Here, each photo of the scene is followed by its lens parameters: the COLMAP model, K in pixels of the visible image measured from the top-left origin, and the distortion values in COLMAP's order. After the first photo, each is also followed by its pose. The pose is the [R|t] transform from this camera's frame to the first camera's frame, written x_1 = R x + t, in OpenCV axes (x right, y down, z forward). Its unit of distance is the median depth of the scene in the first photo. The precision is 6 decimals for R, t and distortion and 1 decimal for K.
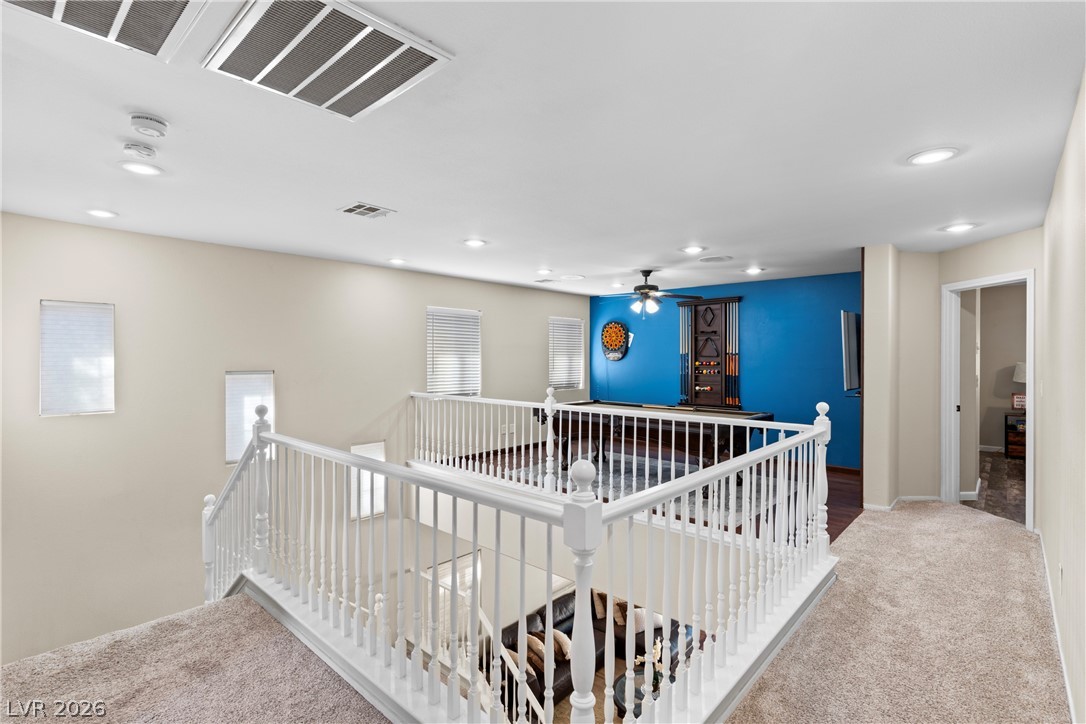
lens RADIAL K [[522.6, 0, 542.5], [0, 522.6, 361.3], [0, 0, 1]] dist [0.014485, 0.000026]
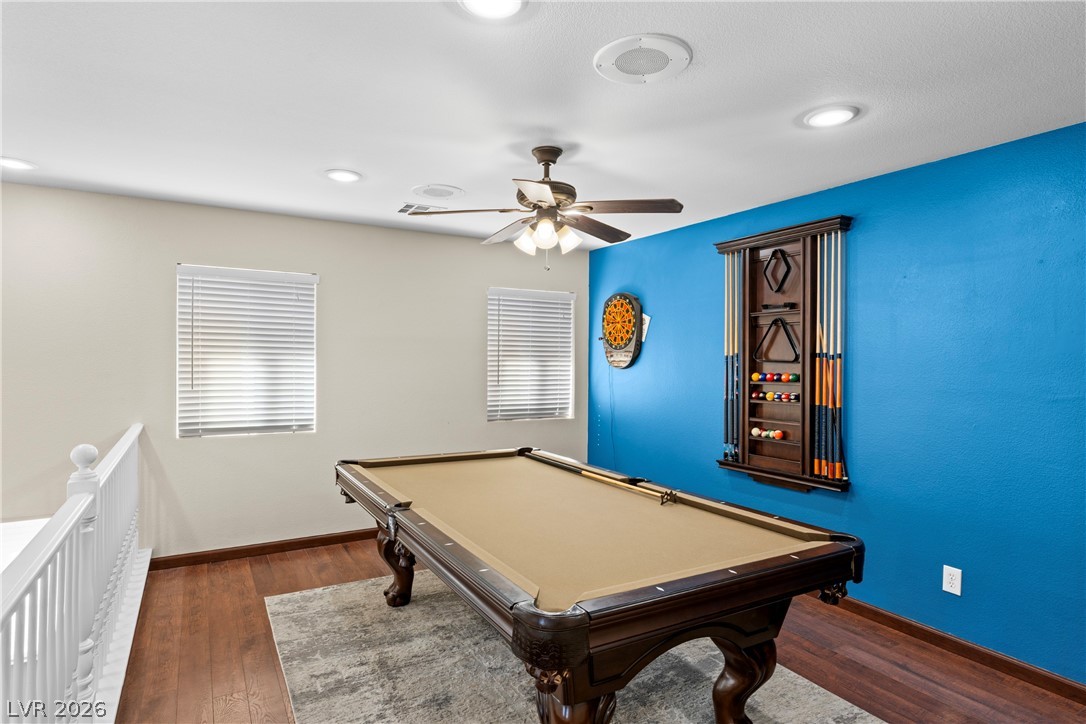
lens RADIAL K [[595.7, 0, 541.6], [0, 595.7, 355.6], [0, 0, 1]] dist [-0.005997, -0.000352]
pose [[0.955962, 0.004218, -0.293460, 0.270012], [-0.009041, 0.999845, -0.015080, -0.004675], [0.293351, 0.017070, 0.955853, 0.456309]]
